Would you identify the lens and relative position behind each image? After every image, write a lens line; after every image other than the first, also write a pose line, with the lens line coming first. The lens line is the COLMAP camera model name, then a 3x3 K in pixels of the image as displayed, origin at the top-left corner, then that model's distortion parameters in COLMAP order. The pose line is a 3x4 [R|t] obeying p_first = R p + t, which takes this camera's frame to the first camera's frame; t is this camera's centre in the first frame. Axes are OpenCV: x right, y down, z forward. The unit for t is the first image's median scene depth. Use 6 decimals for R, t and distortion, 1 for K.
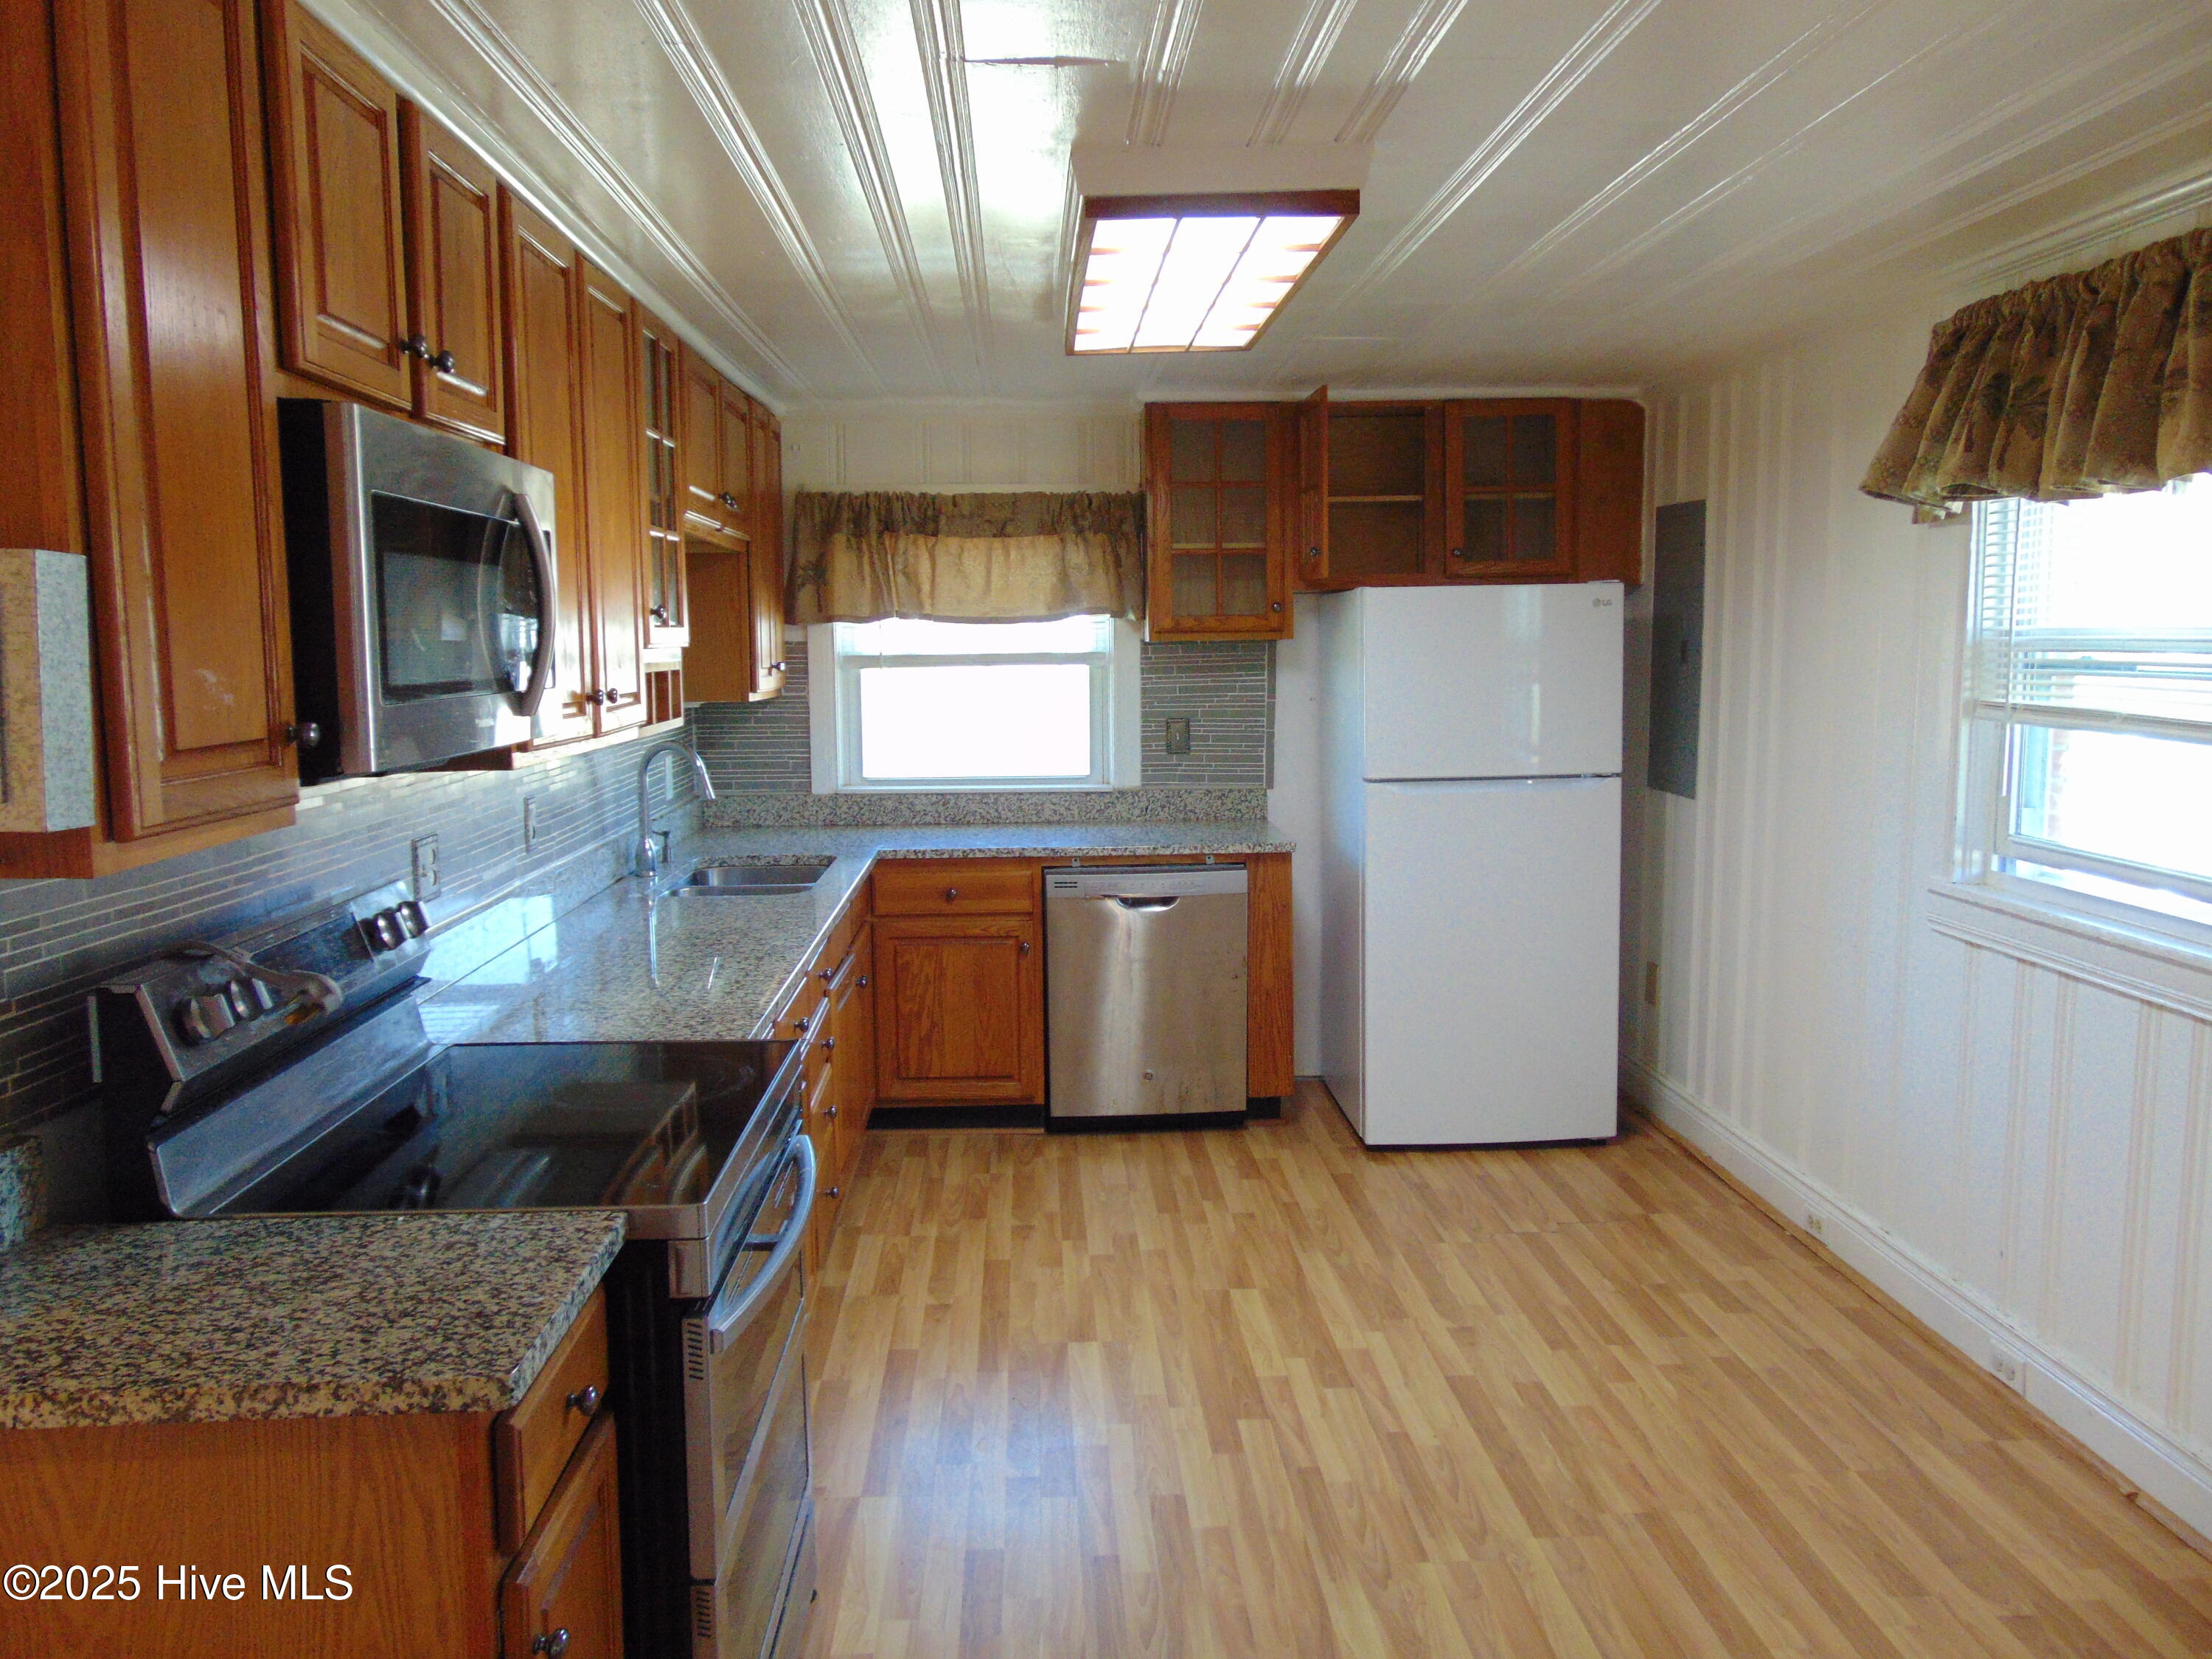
lens RADIAL K [[1658.1, 0, 1115.8], [0, 1658.1, 818.2], [0, 0, 1]] dist [-0.038318, 0.075384]
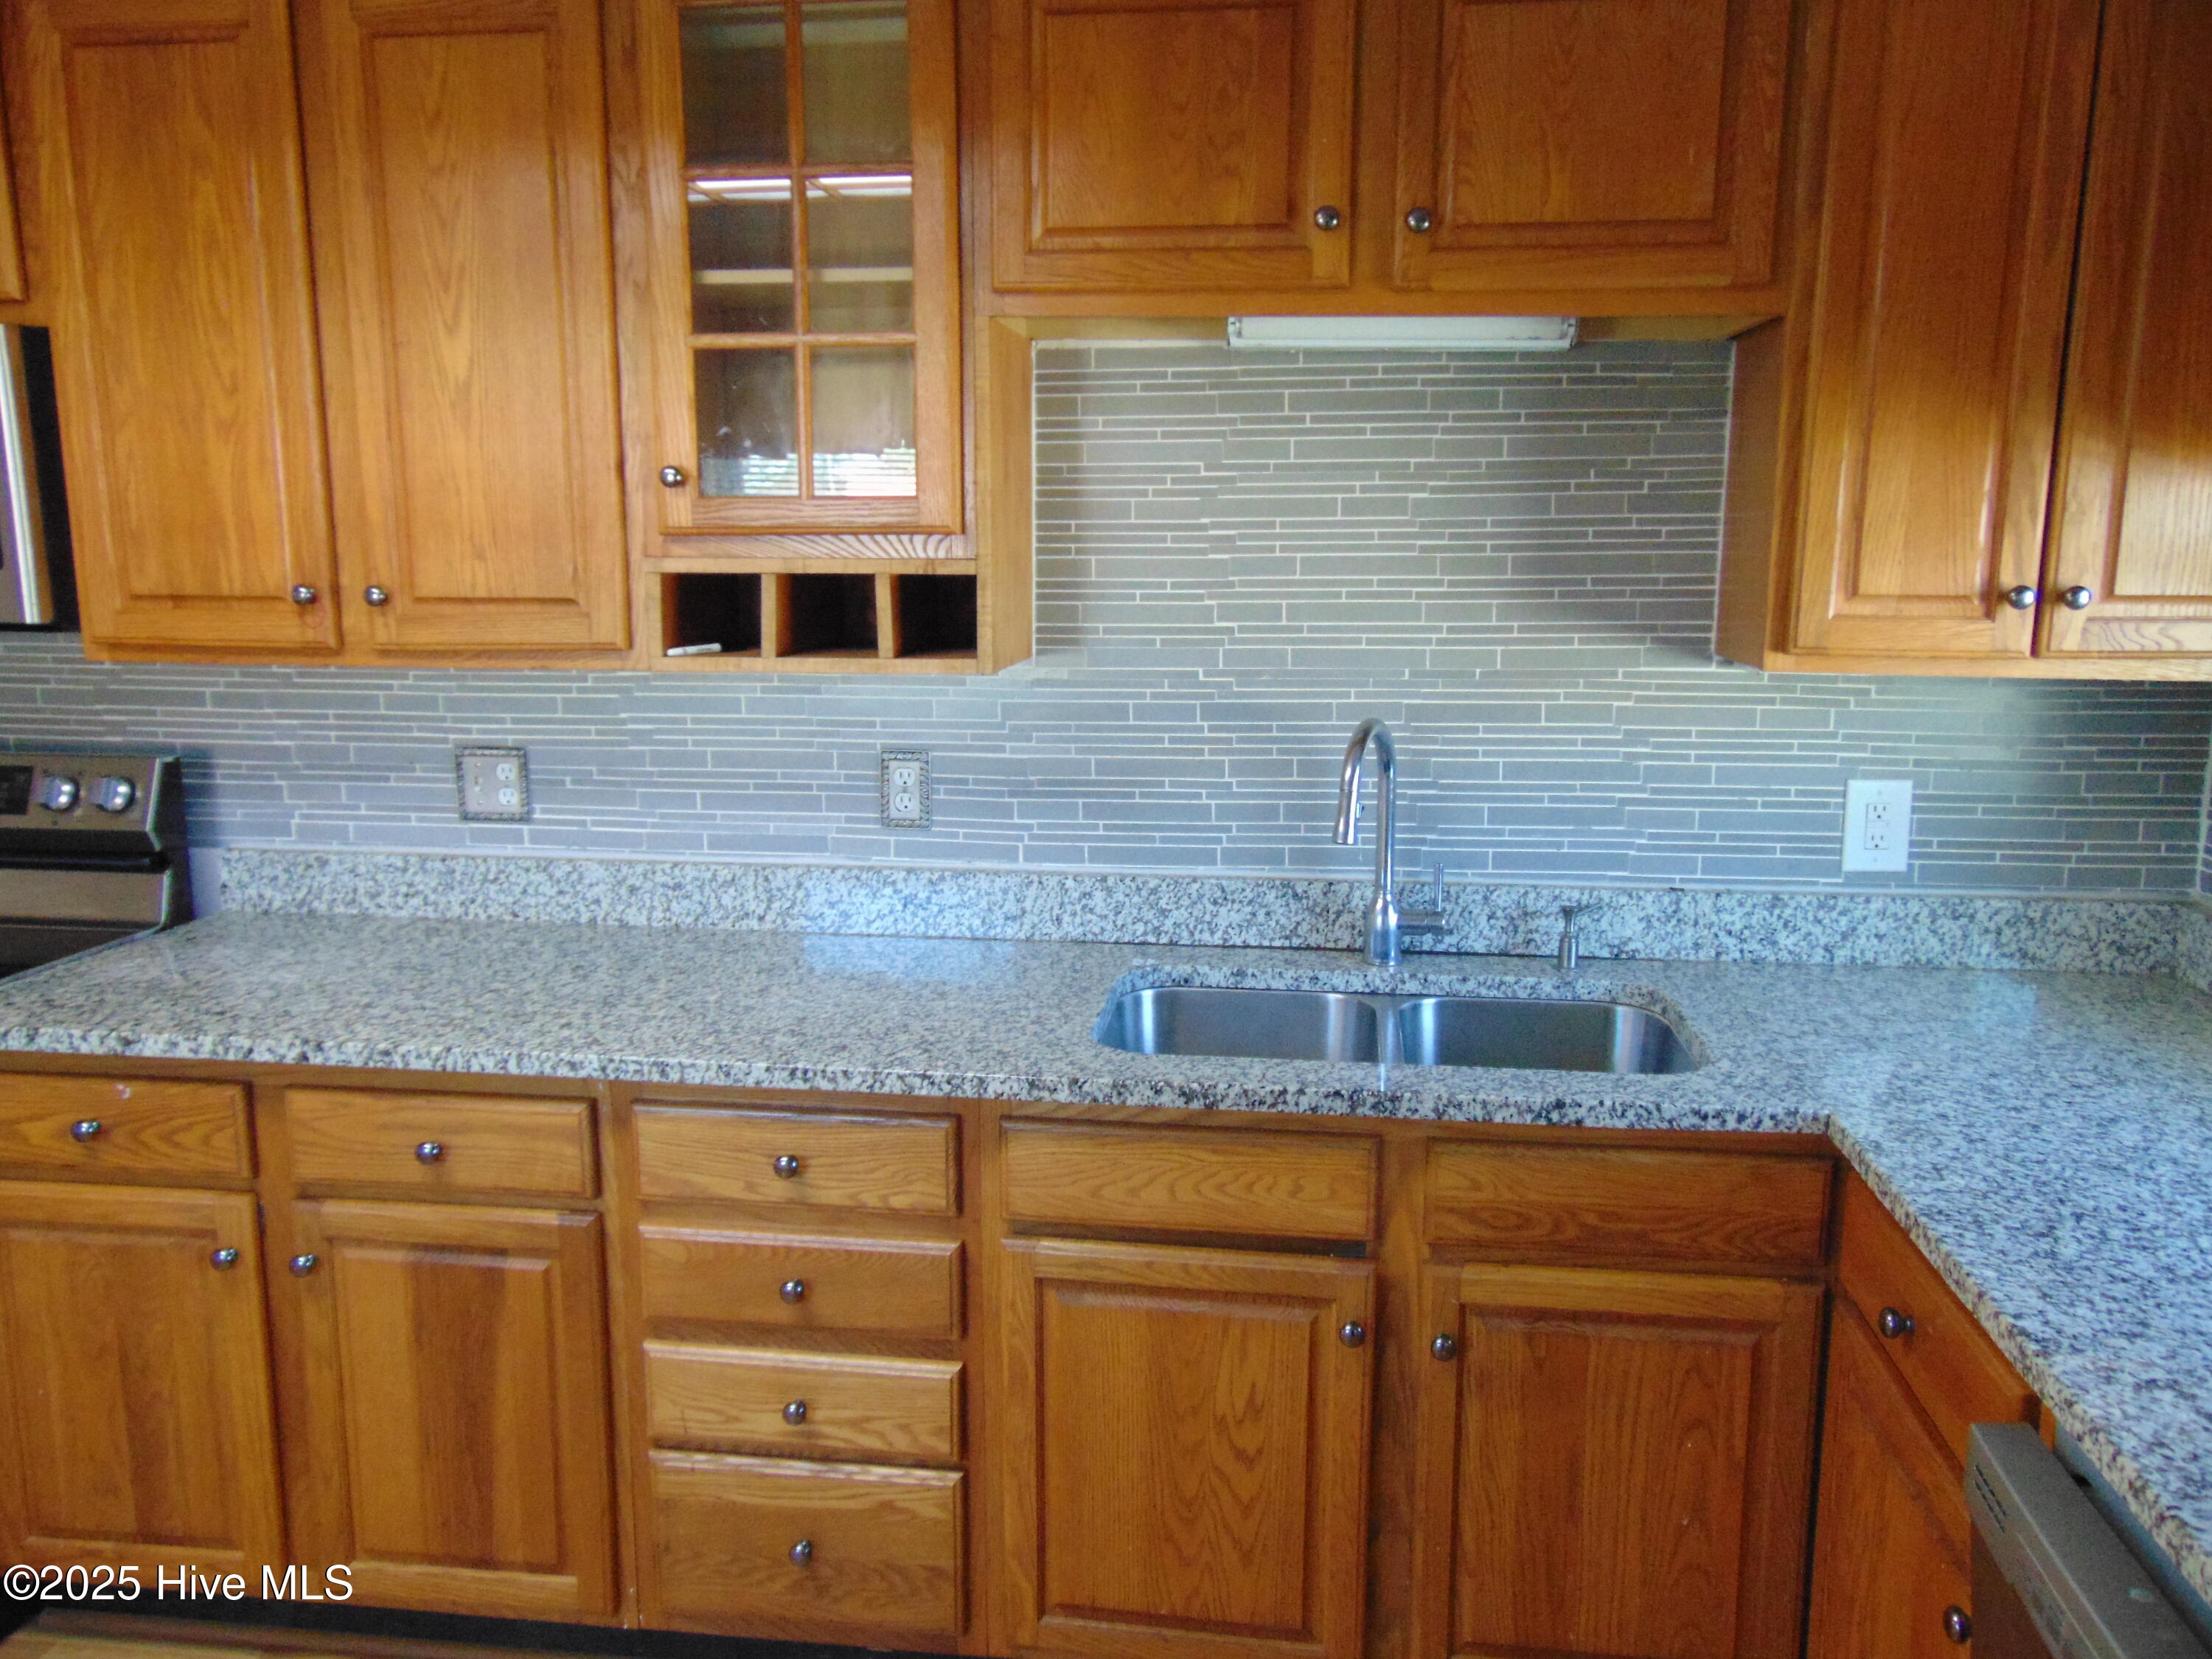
lens RADIAL K [[1658.1, 0, 1117.0], [0, 1658.1, 824.0], [0, 0, 1]] dist [-0.038318, 0.075384]
pose [[-0.191772, 0.179118, -0.964956, 0.310535], [-0.108275, 0.973342, 0.202193, -0.137014], [0.975449, 0.143256, -0.167265, 1.246484]]
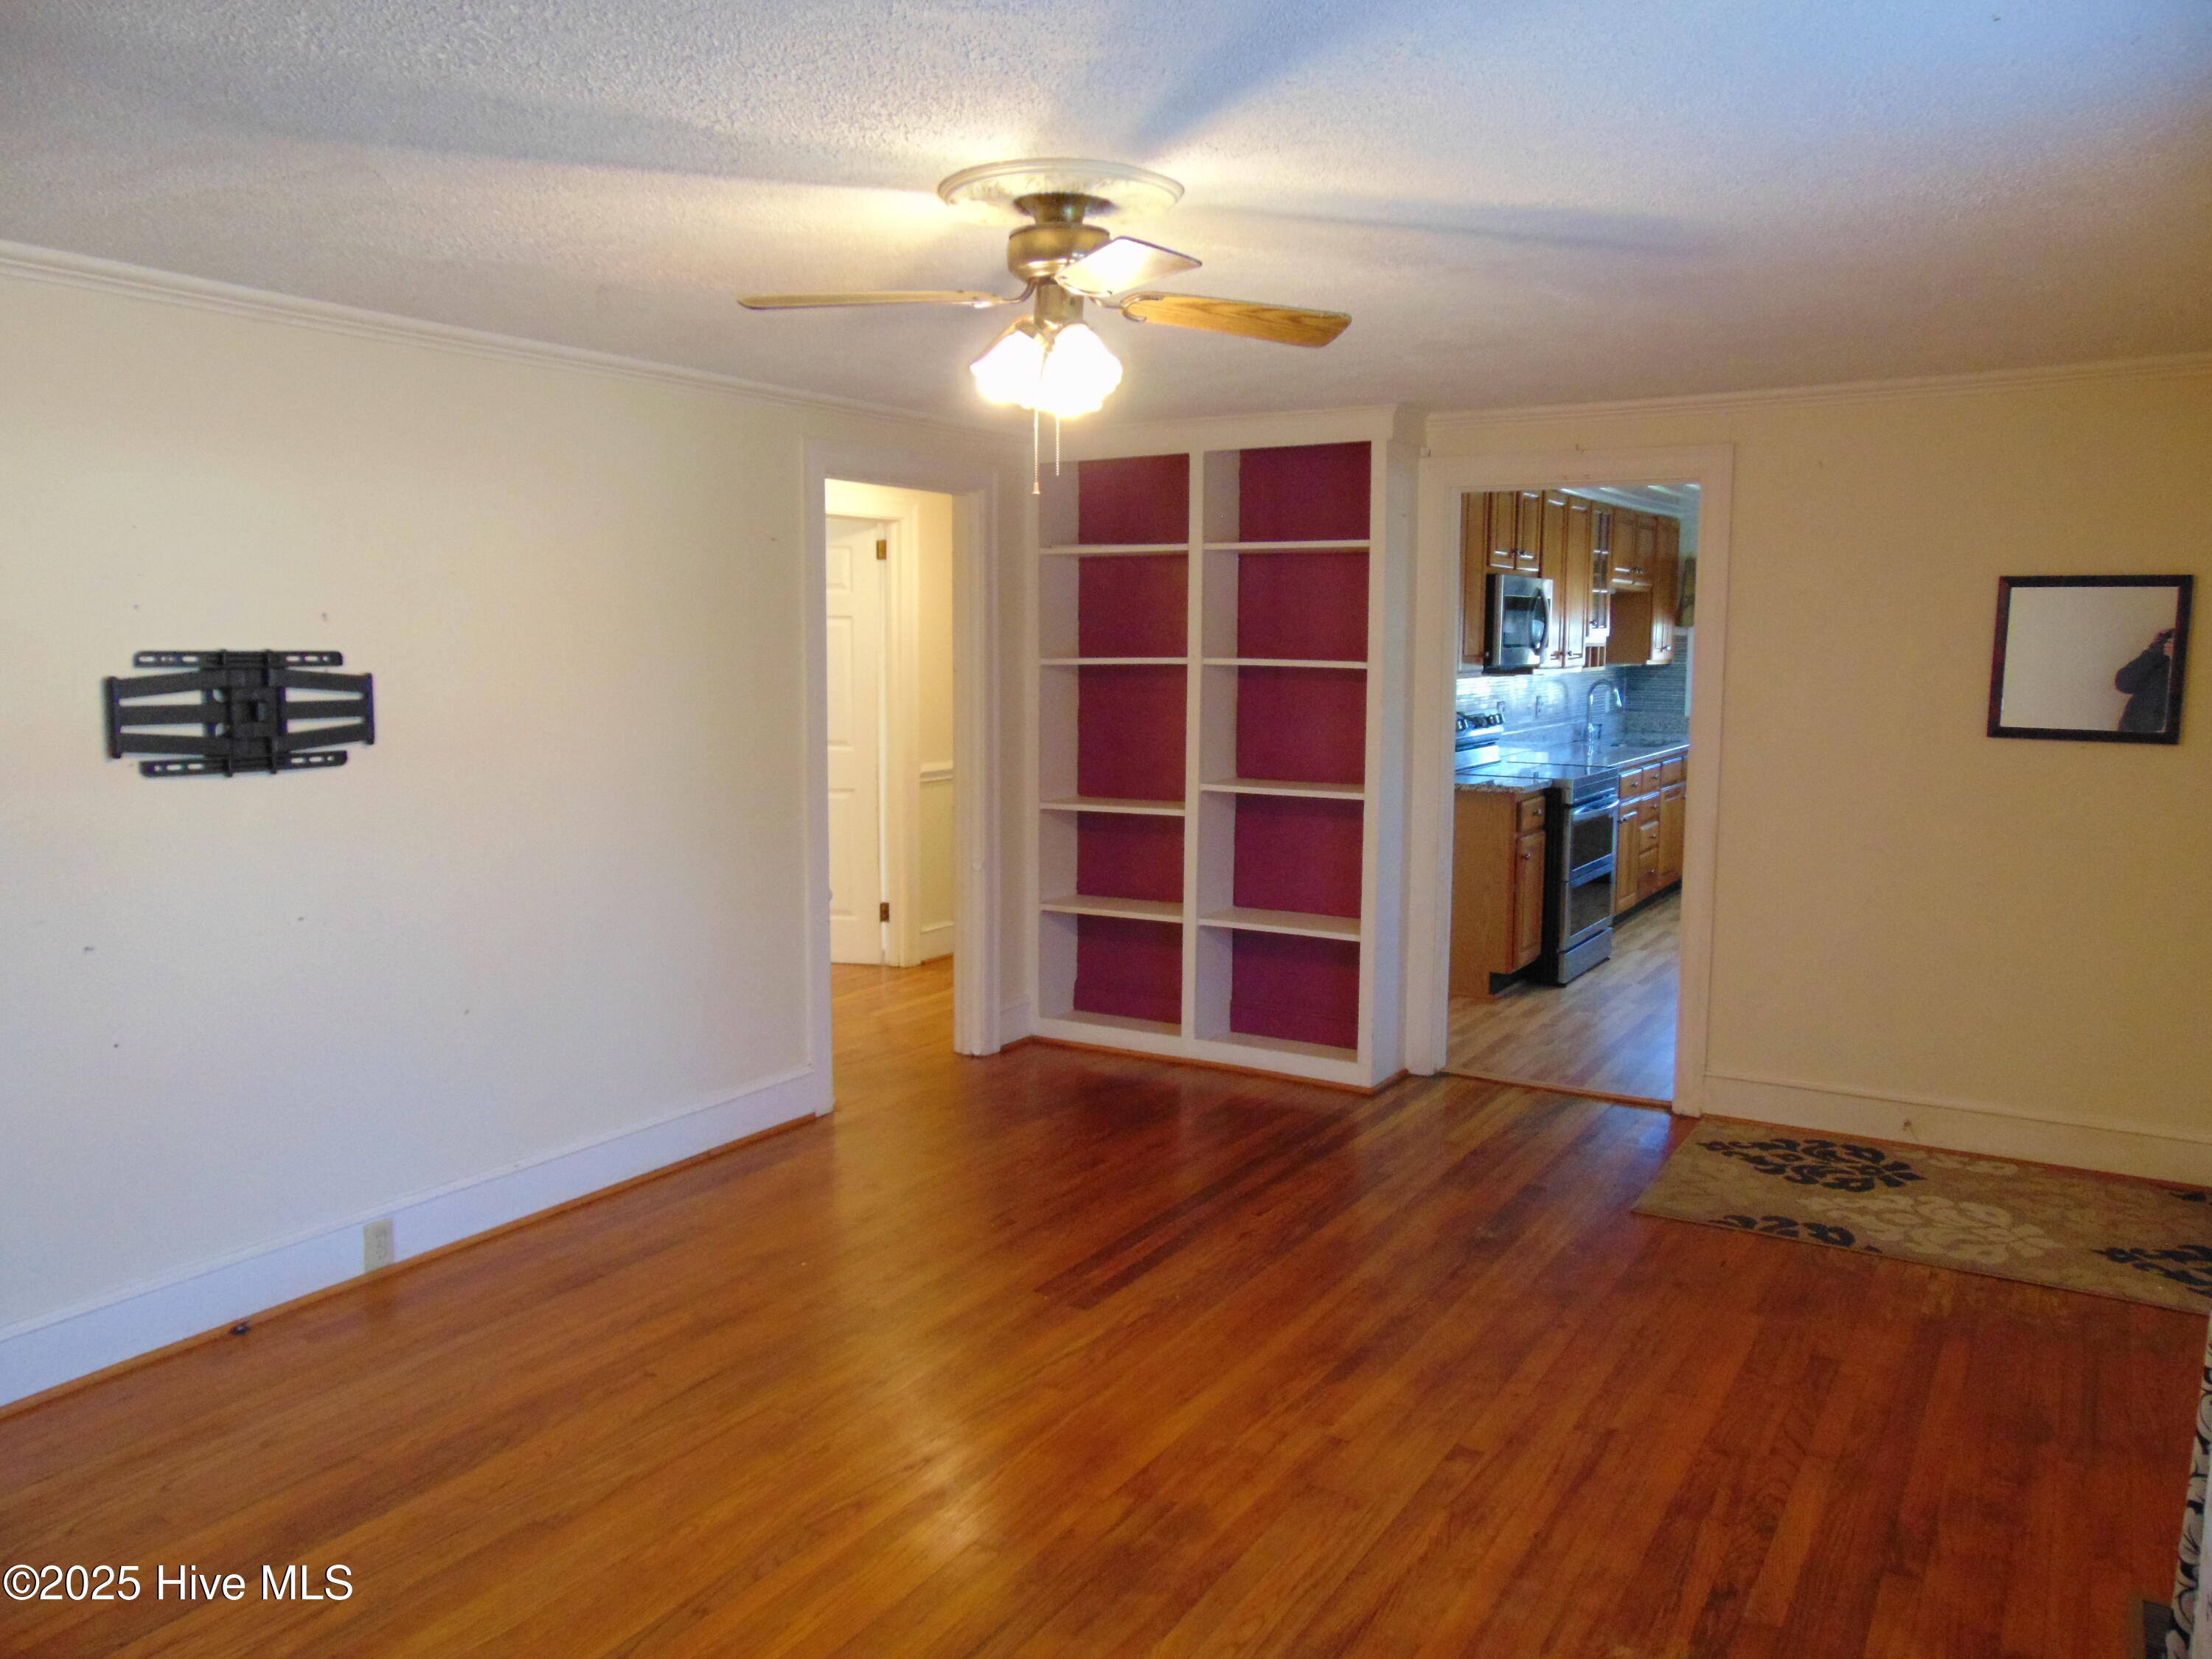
lens RADIAL K [[1658.1, 0, 1103.6], [0, 1658.1, 823.7], [0, 0, 1]] dist [-0.038318, 0.075384]
pose [[0.822741, 0.074455, -0.563518, 0.537506], [-0.071049, 0.997080, 0.028008, 0.159527], [0.563958, 0.016994, 0.825629, -1.457858]]
